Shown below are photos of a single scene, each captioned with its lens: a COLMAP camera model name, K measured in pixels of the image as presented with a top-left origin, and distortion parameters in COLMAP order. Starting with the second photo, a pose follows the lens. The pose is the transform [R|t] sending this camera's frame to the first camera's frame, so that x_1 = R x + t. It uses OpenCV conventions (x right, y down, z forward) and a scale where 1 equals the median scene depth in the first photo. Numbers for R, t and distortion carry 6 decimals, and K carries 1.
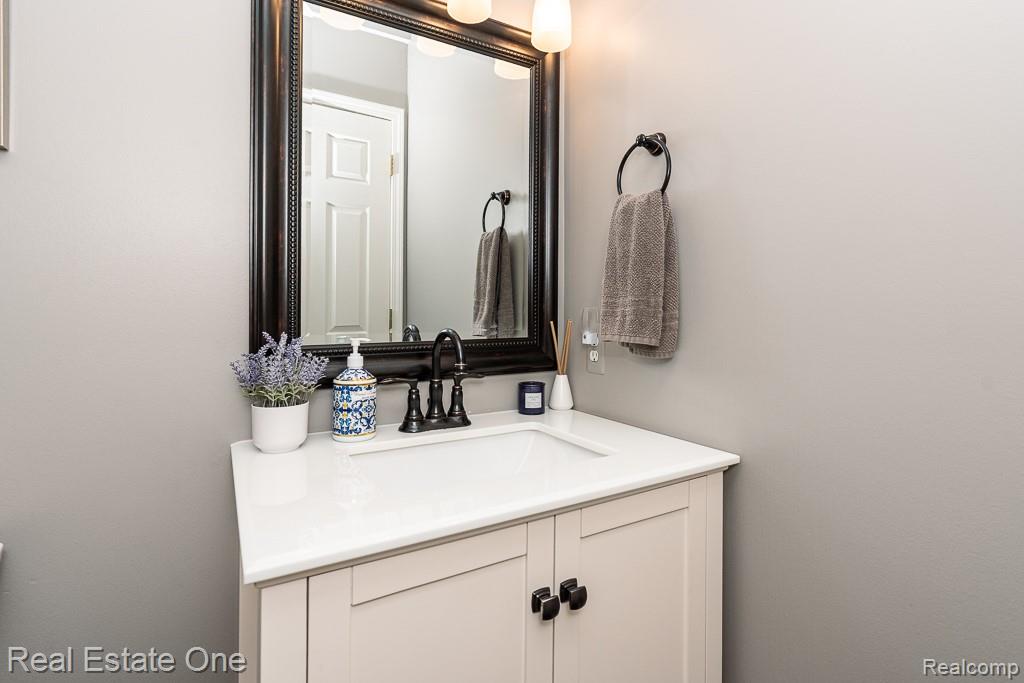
lens RADIAL K [[483.2, 0, 513.9], [0, 483.2, 341.3], [0, 0, 1]] dist [-0.009801, 0.000920]
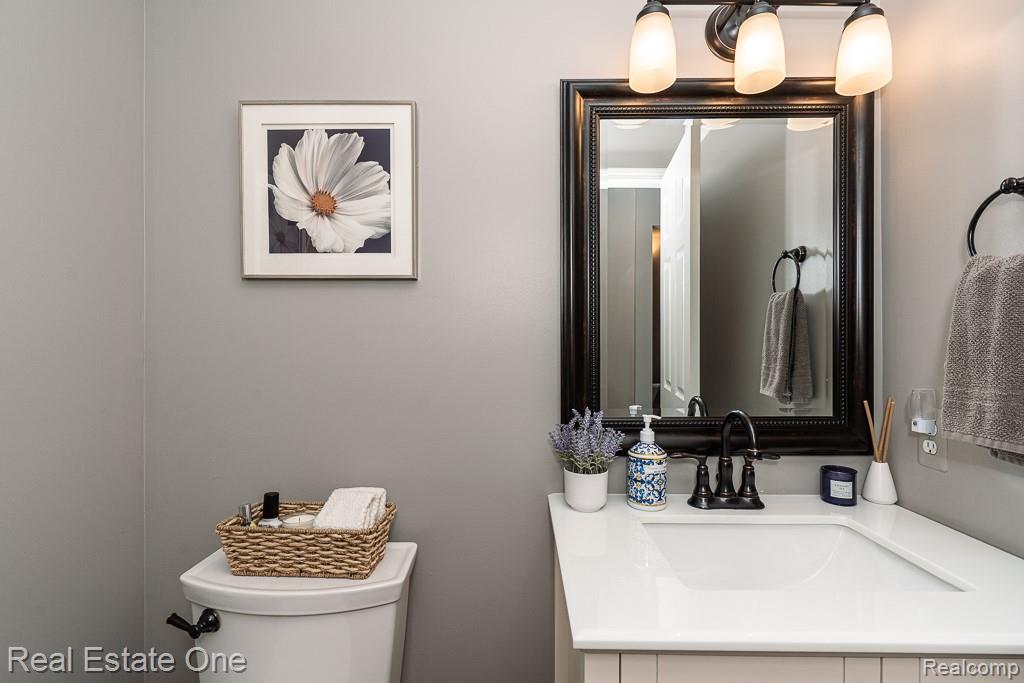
lens RADIAL K [[456.0, 0, 511.4], [0, 456.0, 340.9], [0, 0, 1]] dist [-0.007915, 0.002668]
pose [[0.850094, -0.003130, -0.526622, -0.038575], [-0.000523, 0.999977, -0.006788, -0.160070], [0.526631, 0.006046, 0.850072, -0.054746]]
